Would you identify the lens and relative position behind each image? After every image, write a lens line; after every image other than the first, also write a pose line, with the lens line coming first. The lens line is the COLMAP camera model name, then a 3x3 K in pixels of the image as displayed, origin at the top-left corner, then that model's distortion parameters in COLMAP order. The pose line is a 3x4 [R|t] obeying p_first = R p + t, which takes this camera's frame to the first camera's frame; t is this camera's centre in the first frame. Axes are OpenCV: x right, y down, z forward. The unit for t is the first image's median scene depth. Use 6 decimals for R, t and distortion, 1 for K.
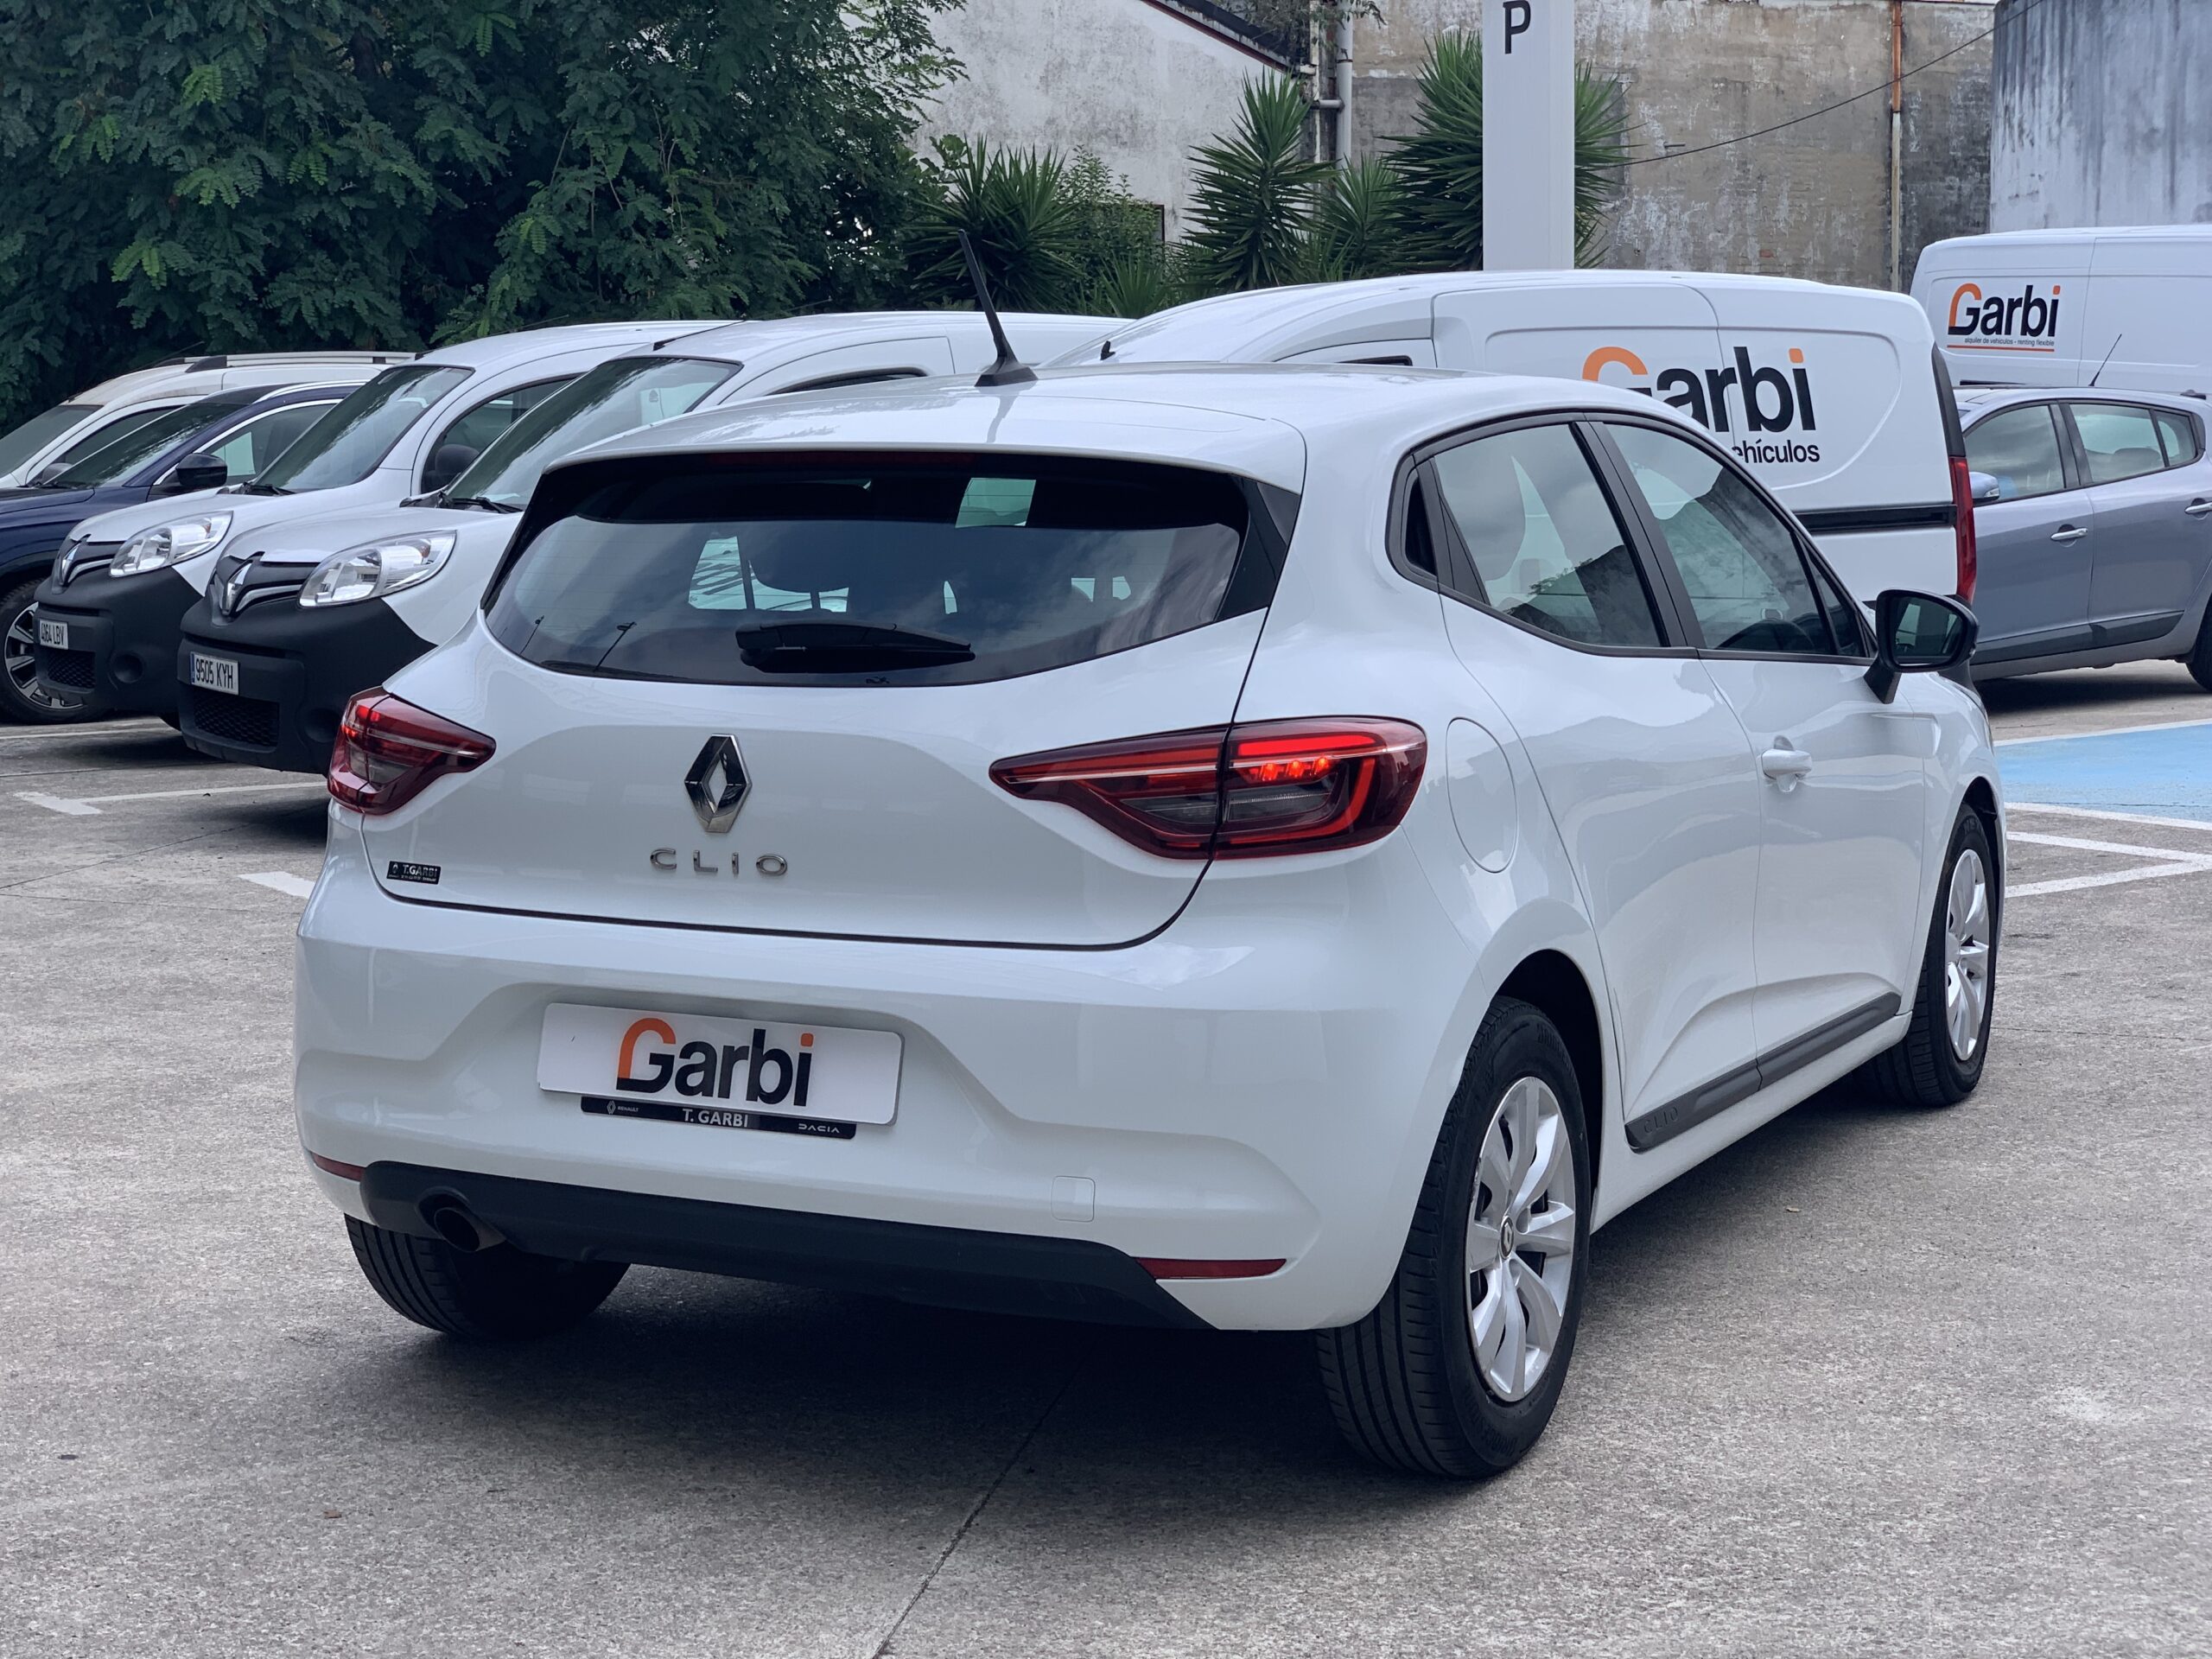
lens RADIAL K [[3312.3, 0, 1079.1], [0, 3312.3, 874.1], [0, 0, 1]] dist [0.180541, -0.679241]
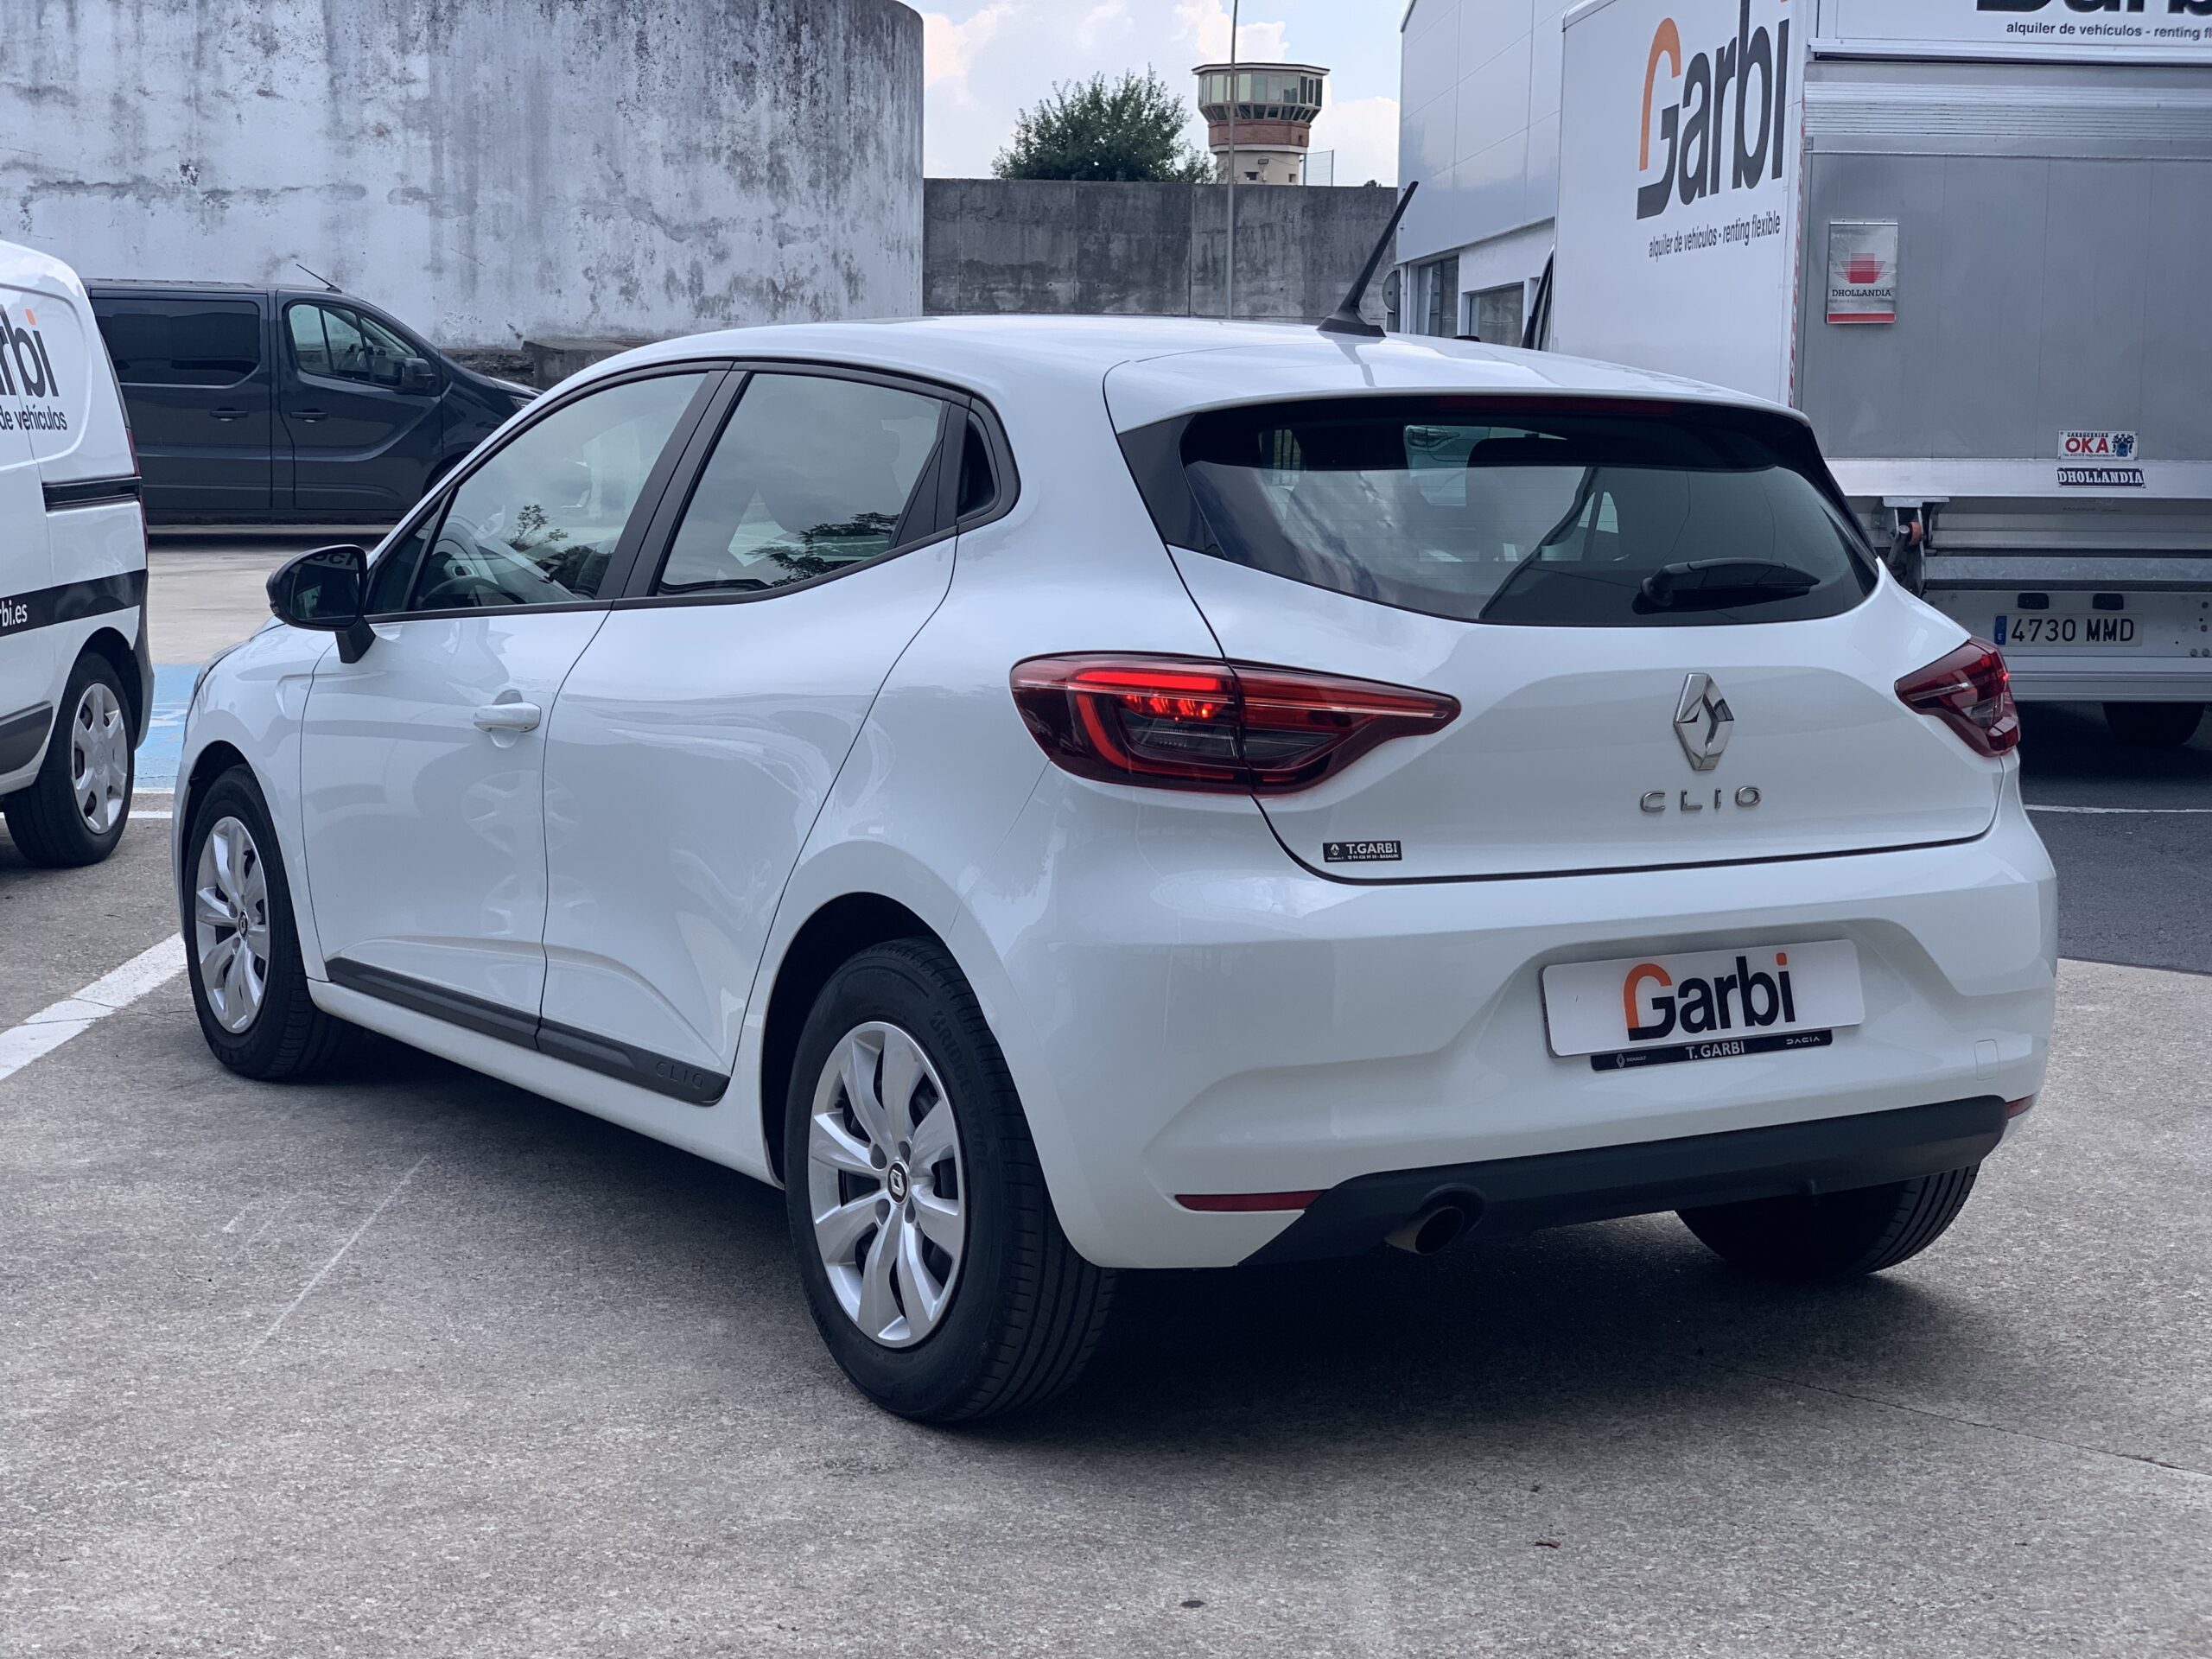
lens RADIAL K [[3312.3, 0, 1079.1], [0, 3312.3, 874.1], [0, 0, 1]] dist [0.180541, -0.679241]
pose [[0.497880, -0.093764, 0.862162, -1.023083], [0.094152, 0.994106, 0.053743, -0.050346], [-0.862120, 0.054417, 0.503774, 0.617882]]
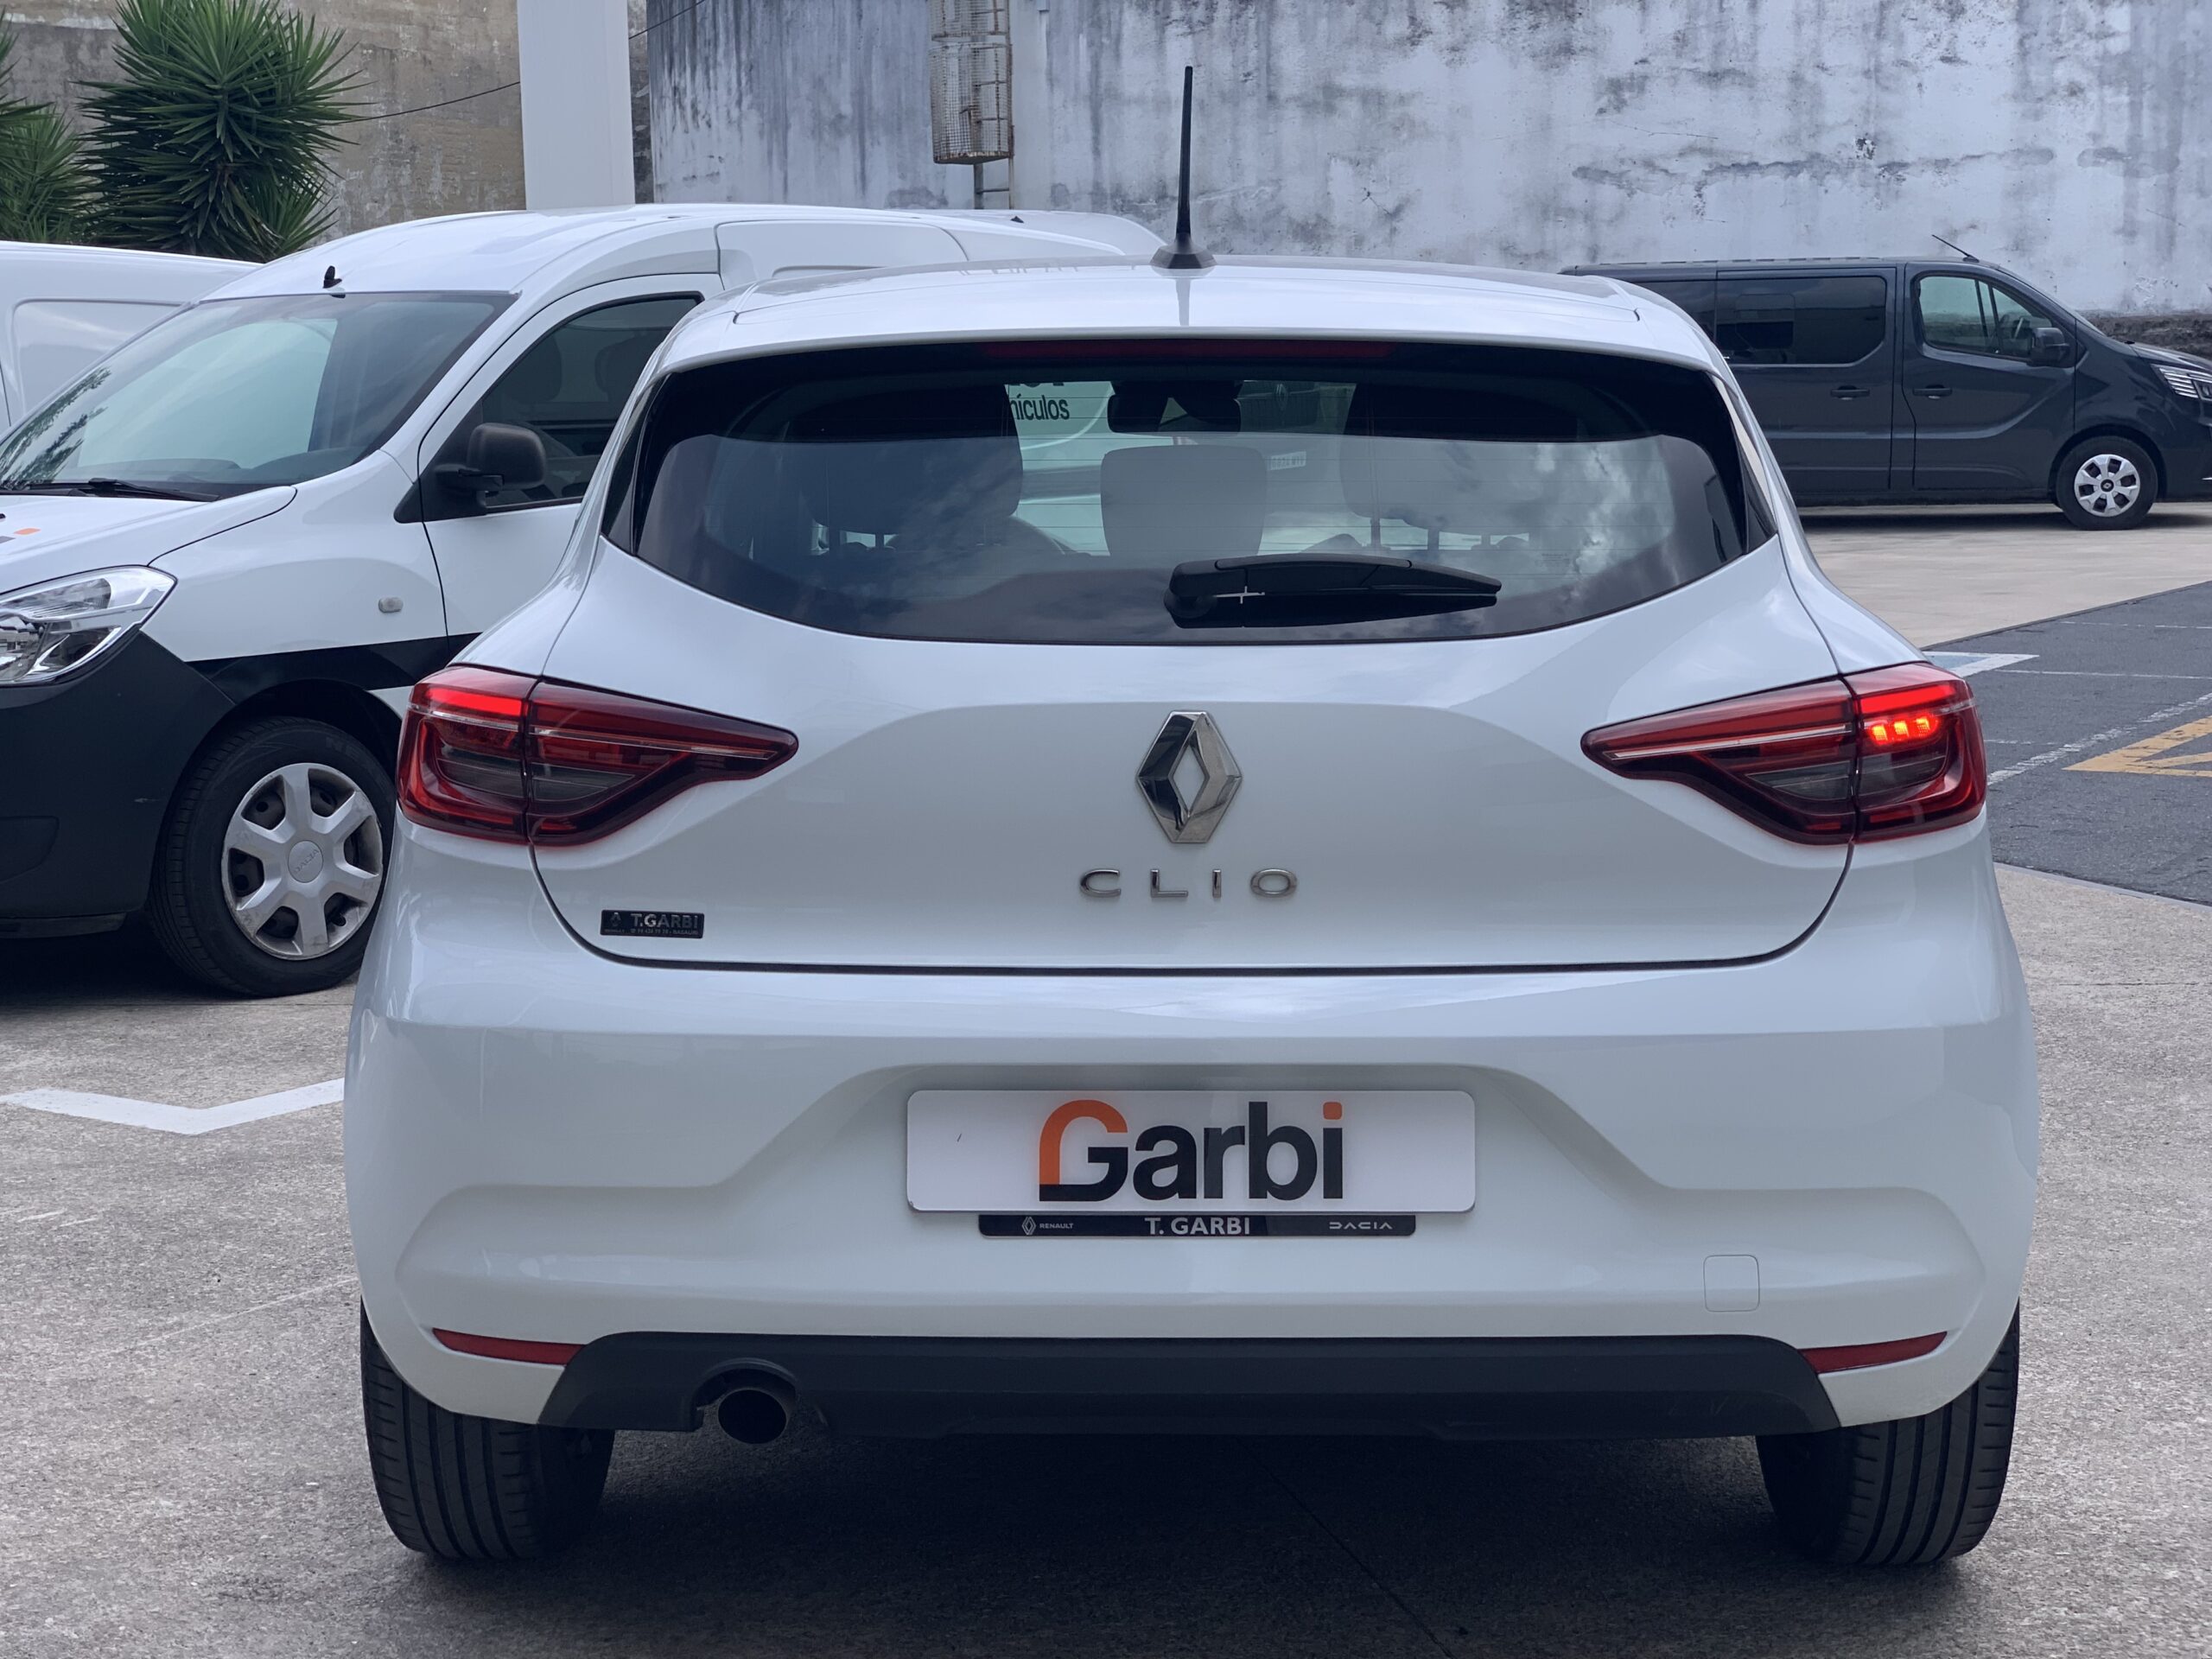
lens RADIAL K [[3361.1, 0, 1116.3], [0, 3361.1, 831.1], [0, 0, 1]] dist [0.033340, -0.190838]
pose [[0.893733, -0.048612, 0.445957, -0.434329], [0.053210, 0.998581, 0.002214, -0.016832], [-0.445432, 0.021751, 0.895052, 0.313567]]
